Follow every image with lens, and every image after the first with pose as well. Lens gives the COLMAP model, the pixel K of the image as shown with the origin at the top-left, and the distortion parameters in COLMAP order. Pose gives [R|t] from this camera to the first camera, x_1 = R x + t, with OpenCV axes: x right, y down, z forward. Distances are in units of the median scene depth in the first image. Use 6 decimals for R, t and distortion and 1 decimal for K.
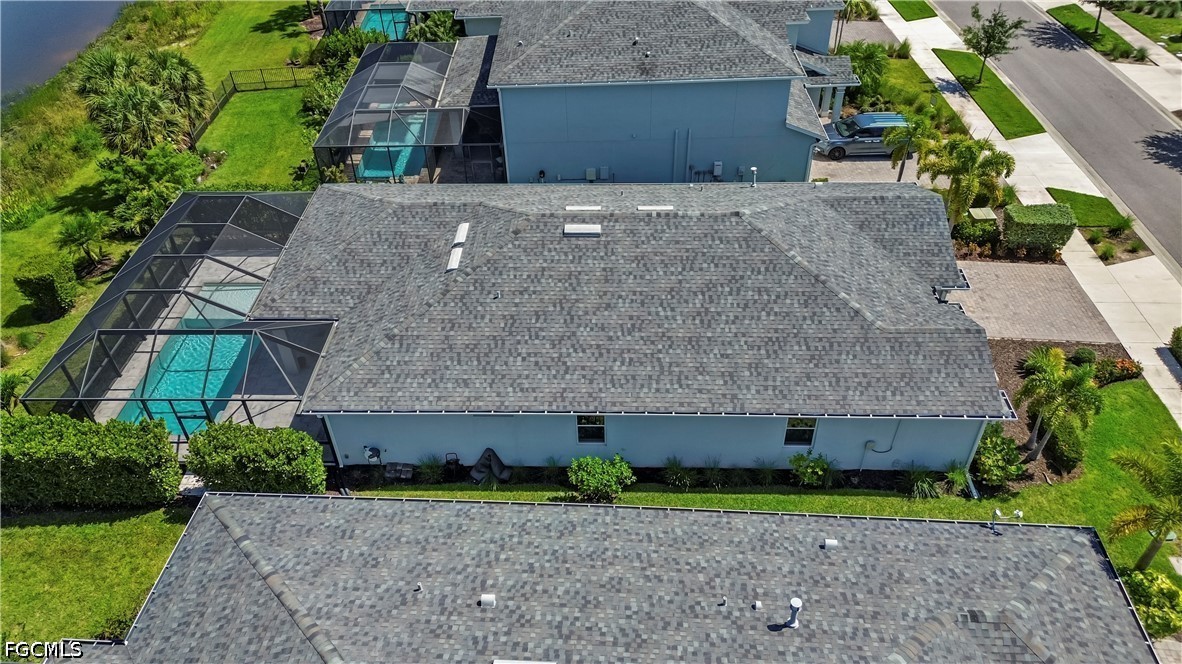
lens RADIAL K [[818.1, 0, 588.6], [0, 818.1, 336.0], [0, 0, 1]] dist [0.037918, -0.012024]
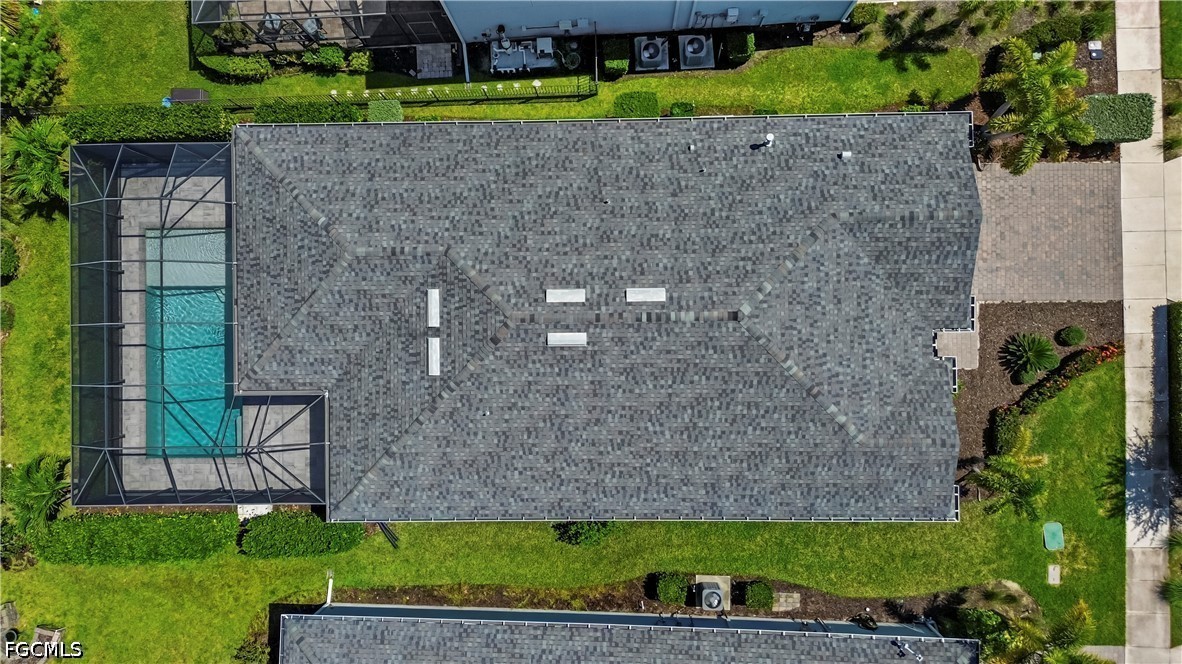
lens RADIAL K [[818.1, 0, 593.2], [0, 818.1, 334.4], [0, 0, 1]] dist [0.037918, -0.012024]
pose [[0.998870, -0.046255, -0.010949, 0.034351], [0.039063, 0.667554, 0.743536, -0.861255], [-0.027083, -0.743123, 0.668607, 0.404637]]
